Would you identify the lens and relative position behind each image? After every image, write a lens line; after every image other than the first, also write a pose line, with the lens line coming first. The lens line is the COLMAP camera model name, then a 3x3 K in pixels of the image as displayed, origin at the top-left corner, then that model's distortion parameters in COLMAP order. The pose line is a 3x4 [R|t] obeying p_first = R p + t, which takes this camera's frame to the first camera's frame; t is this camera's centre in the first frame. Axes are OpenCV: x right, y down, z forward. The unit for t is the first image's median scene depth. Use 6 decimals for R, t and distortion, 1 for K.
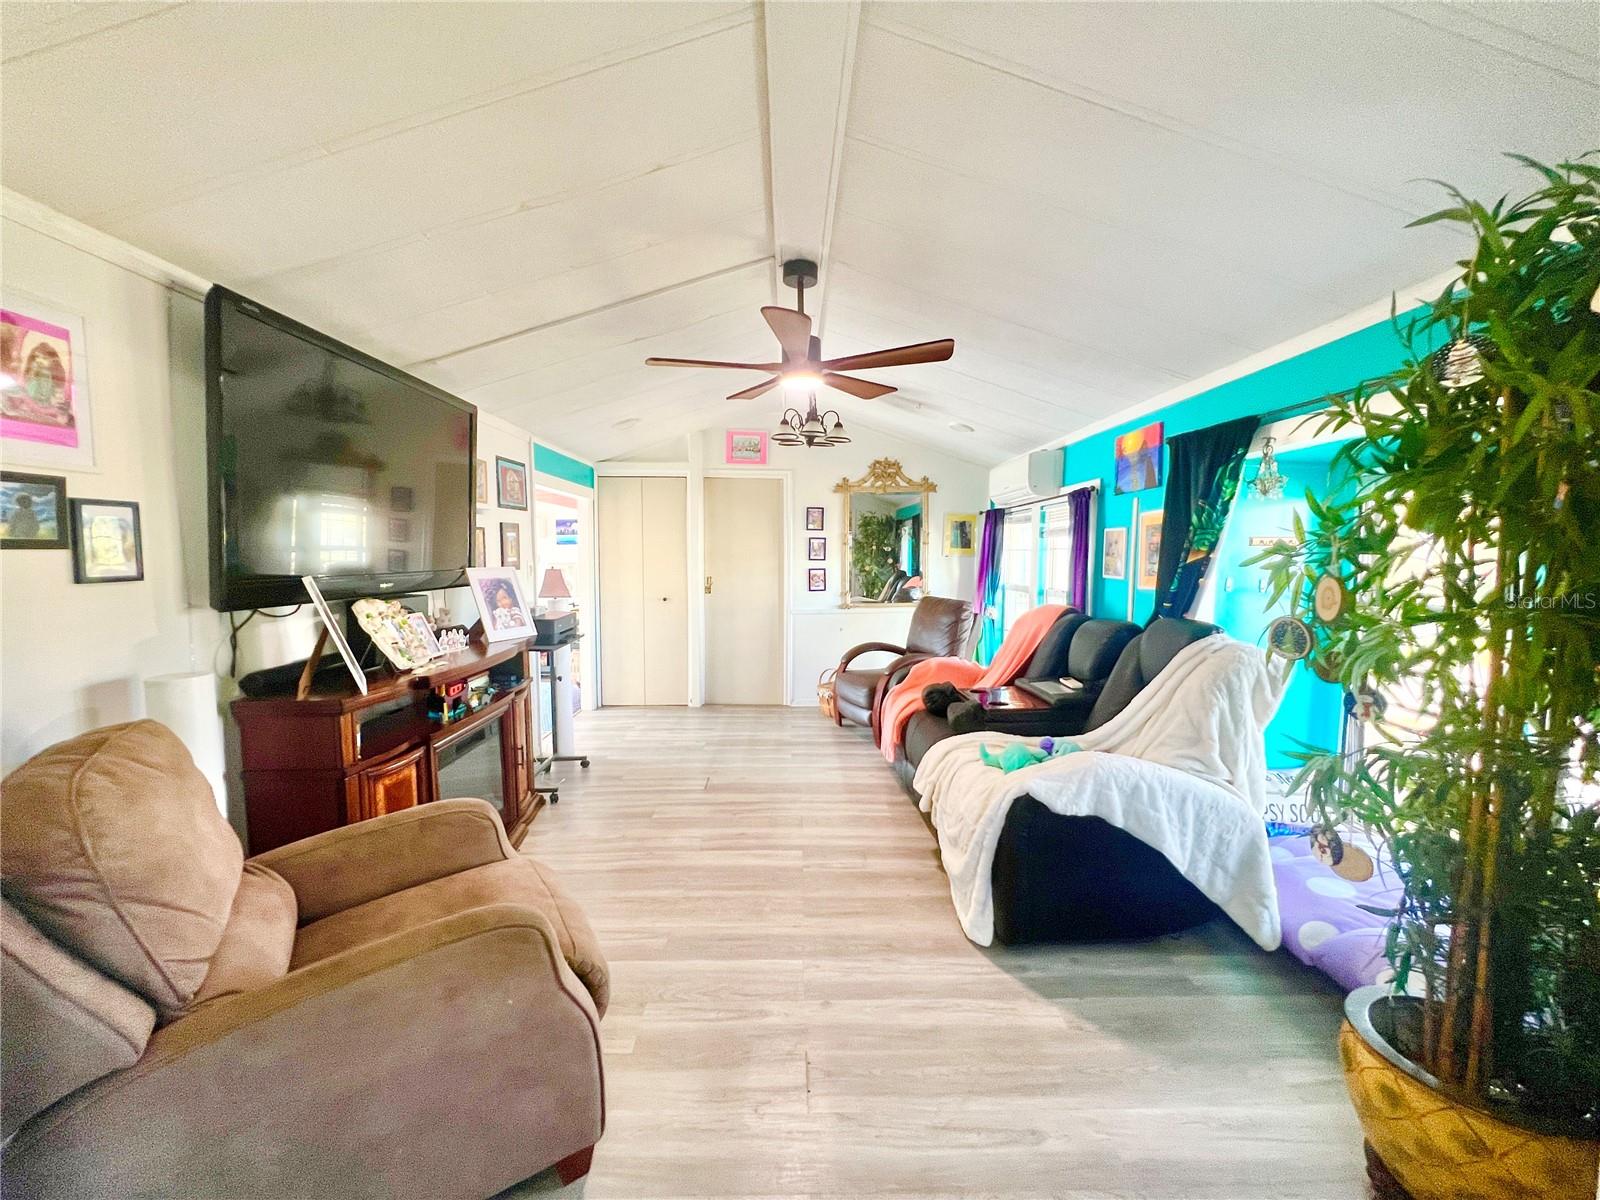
lens RADIAL K [[641.4, 0, 800.0], [0, 641.4, 600.0], [0, 0, 1]] dist [-0.000869, 0.000508]
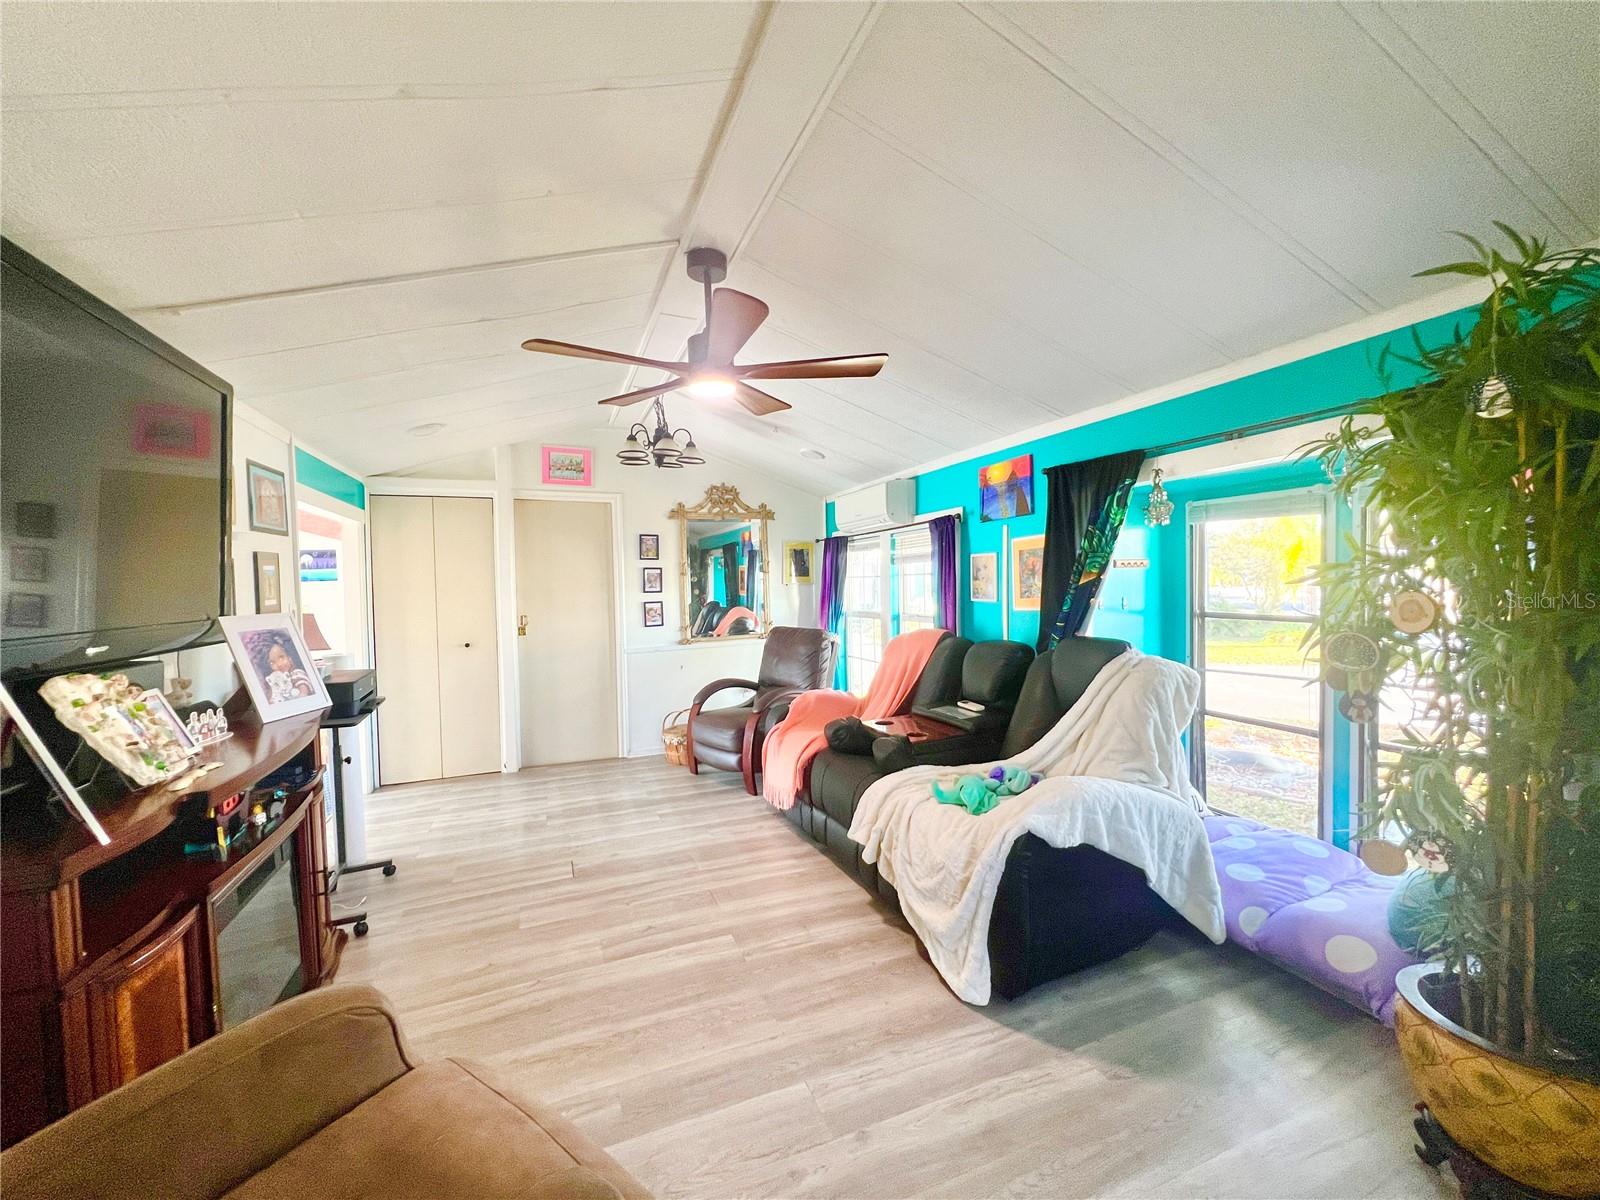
lens RADIAL K [[641.4, 0, 800.0], [0, 641.4, 600.0], [0, 0, 1]] dist [-0.000869, 0.000508]
pose [[0.934802, -0.032106, 0.353715, -0.180727], [0.048899, 0.998056, -0.038637, -0.011136], [-0.351787, 0.053414, 0.934555, 0.141857]]
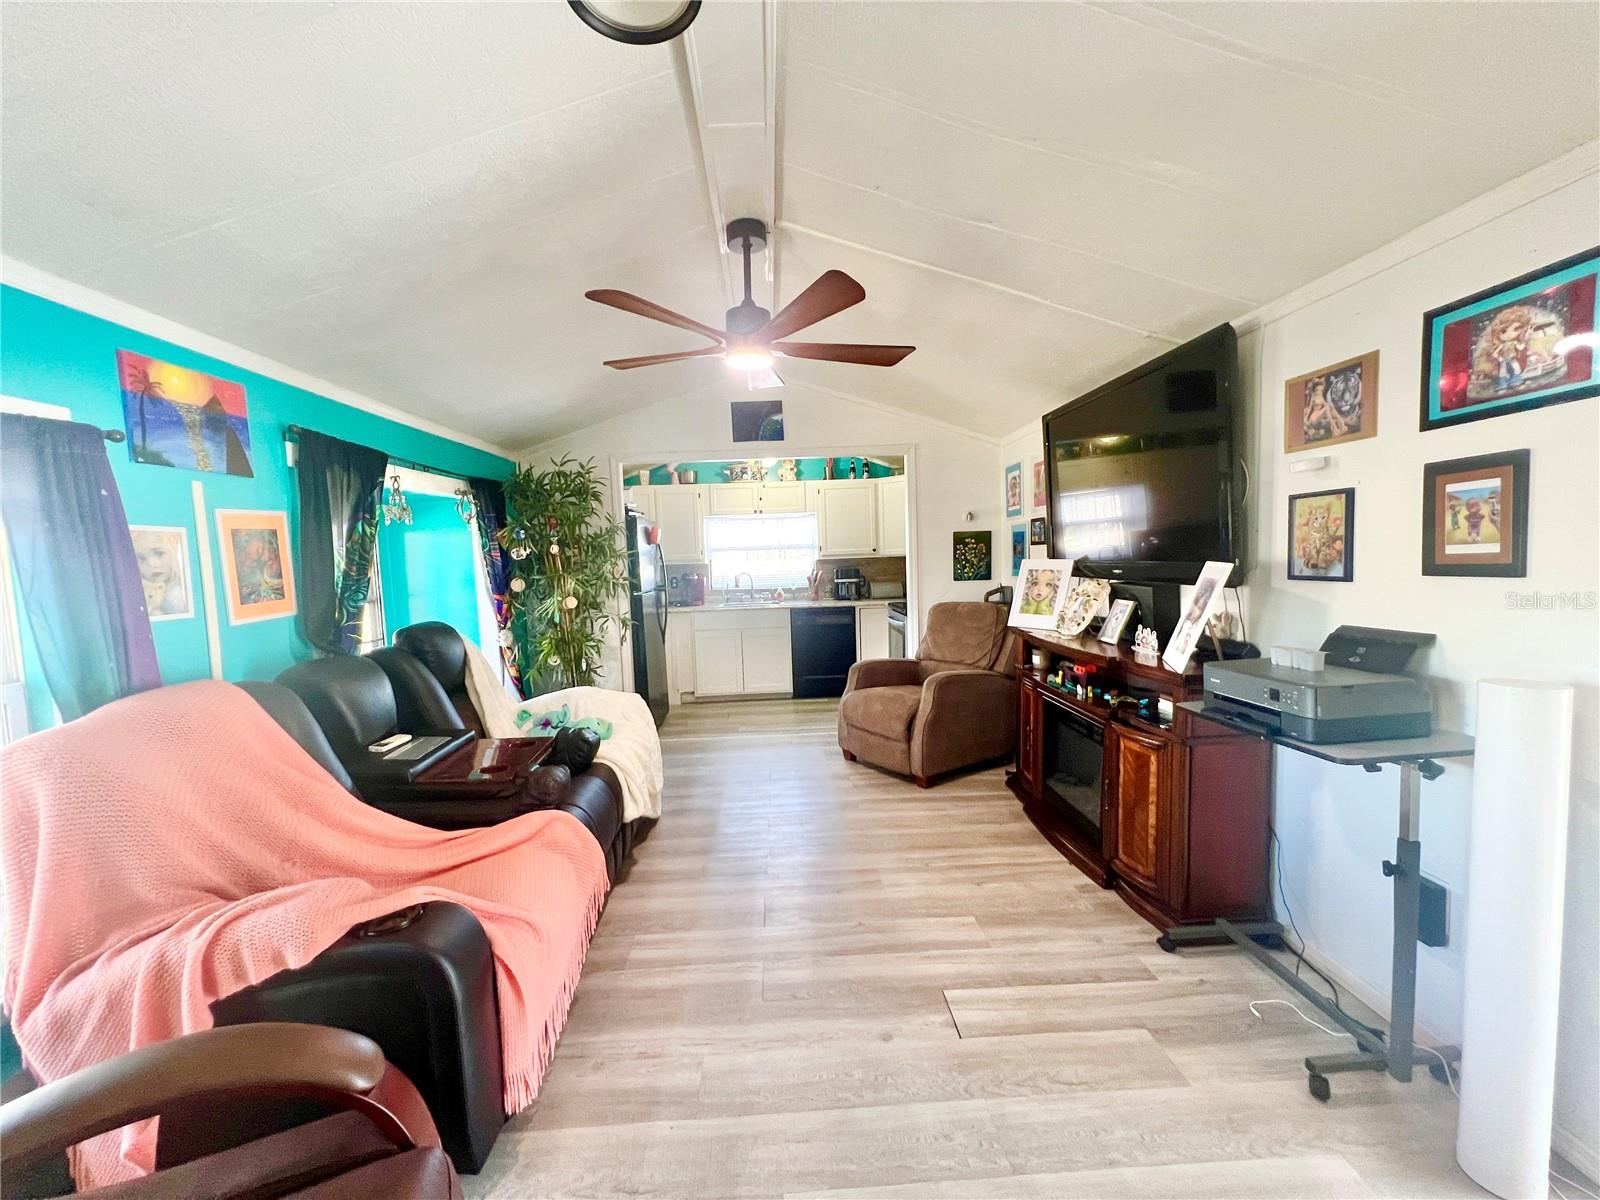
lens RADIAL K [[641.4, 0, 800.0], [0, 641.4, 600.0], [0, 0, 1]] dist [-0.000869, 0.000508]
pose [[-0.999156, 0.032871, -0.024614, -0.030334], [0.028813, 0.988241, 0.150166, -0.128332], [0.029260, 0.149331, -0.988354, 1.713660]]
